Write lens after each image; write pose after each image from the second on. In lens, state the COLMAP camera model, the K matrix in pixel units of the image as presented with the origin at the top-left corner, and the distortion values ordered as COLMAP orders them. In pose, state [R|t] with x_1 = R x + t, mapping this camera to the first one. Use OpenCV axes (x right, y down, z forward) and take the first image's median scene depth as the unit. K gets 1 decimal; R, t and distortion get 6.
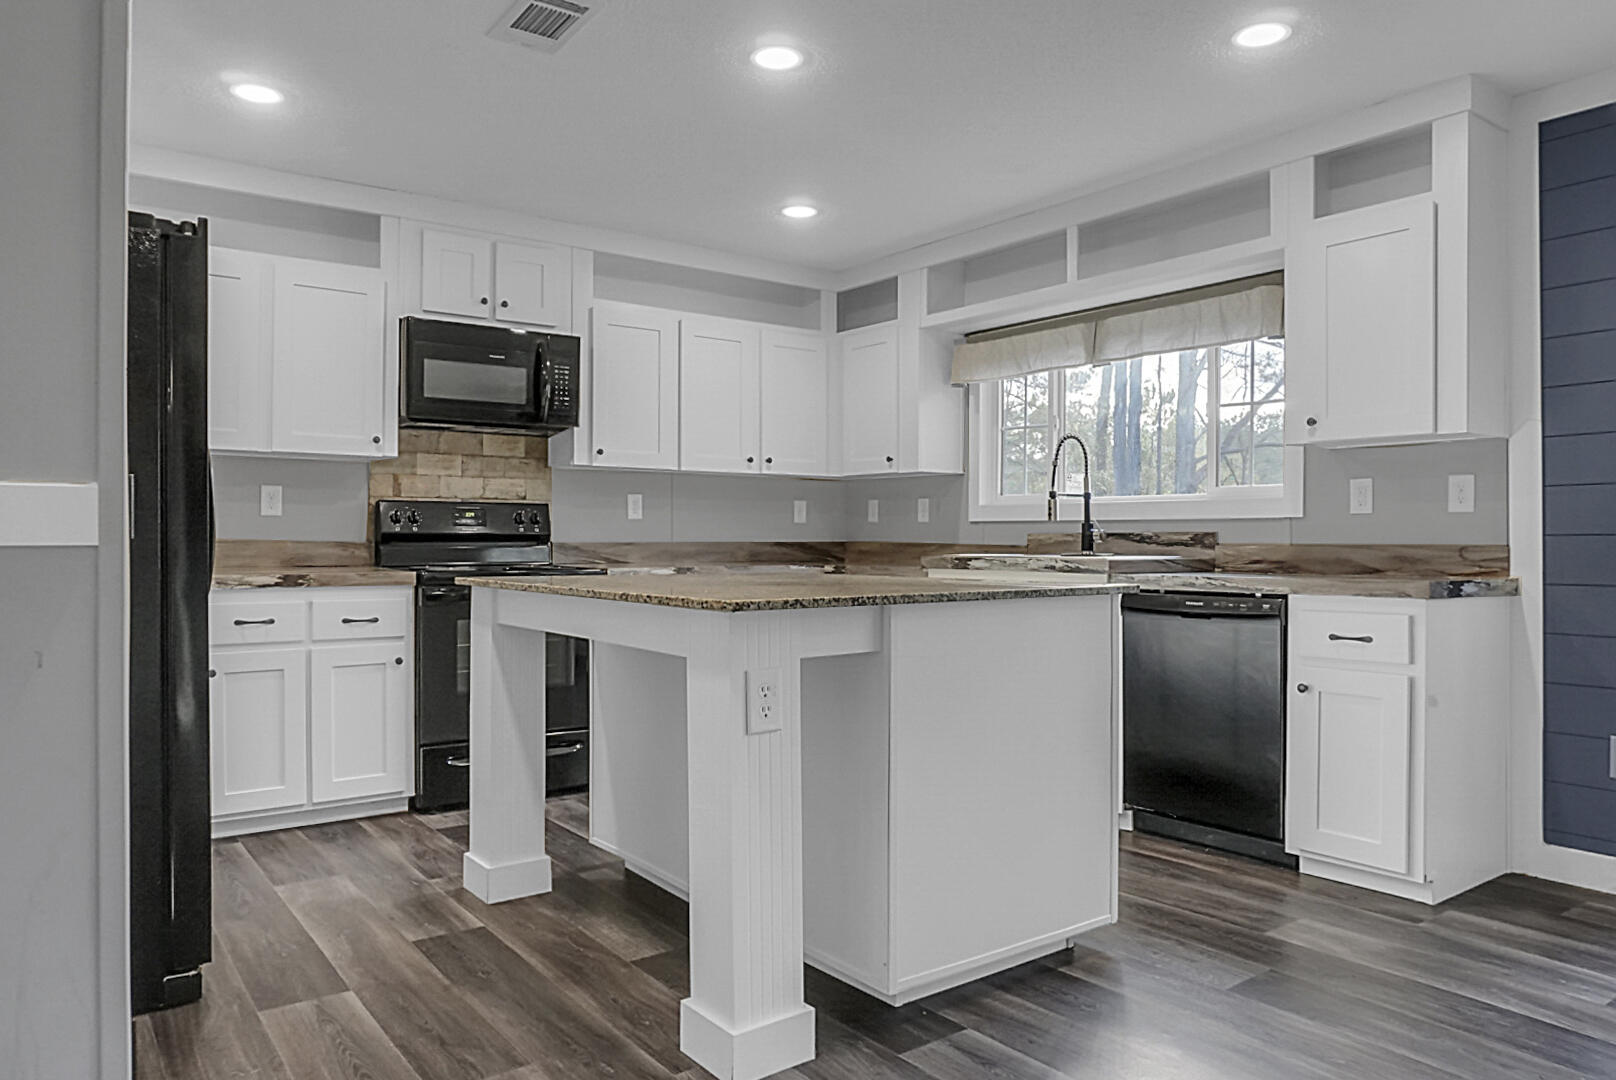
lens RADIAL K [[1100.9, 0, 801.2], [0, 1100.9, 540.3], [0, 0, 1]] dist [-0.036808, 0.030087]
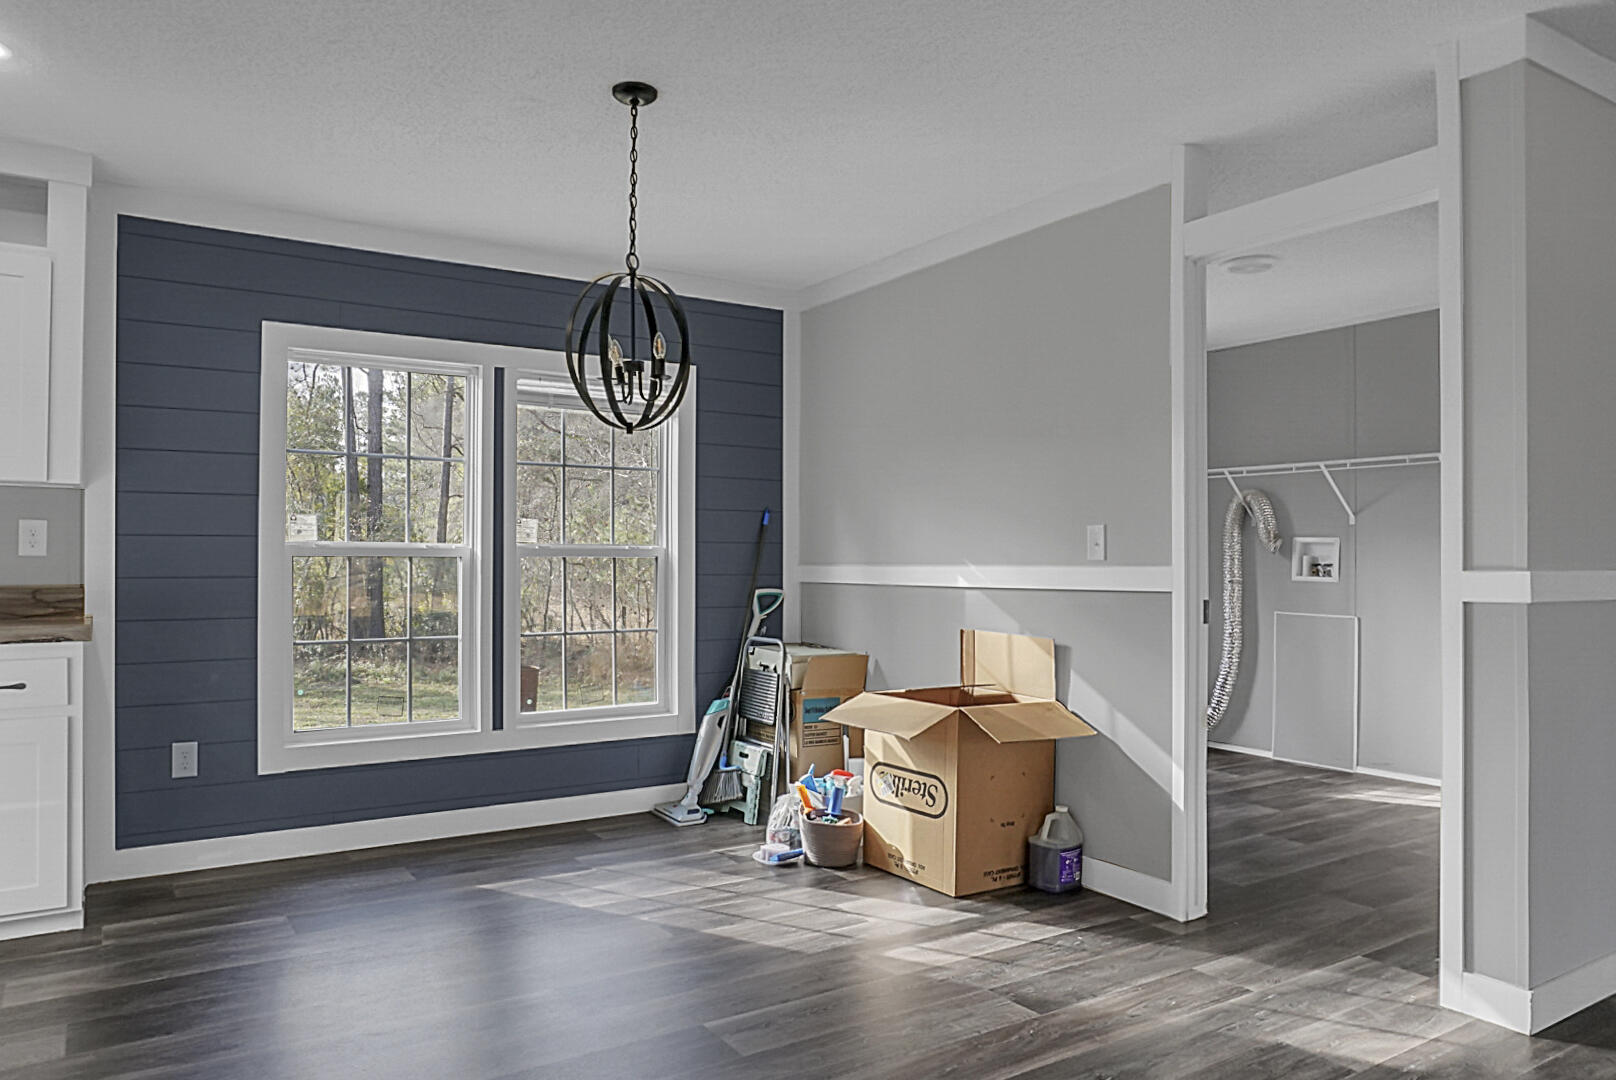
lens RADIAL K [[1100.9, 0, 817.8], [0, 1100.9, 548.7], [0, 0, 1]] dist [-0.036808, 0.030087]
pose [[0.057758, 0.013210, 0.998243, -0.309087], [-0.003460, 0.999909, -0.013032, -0.016912], [-0.998325, -0.002702, 0.057798, 0.155247]]
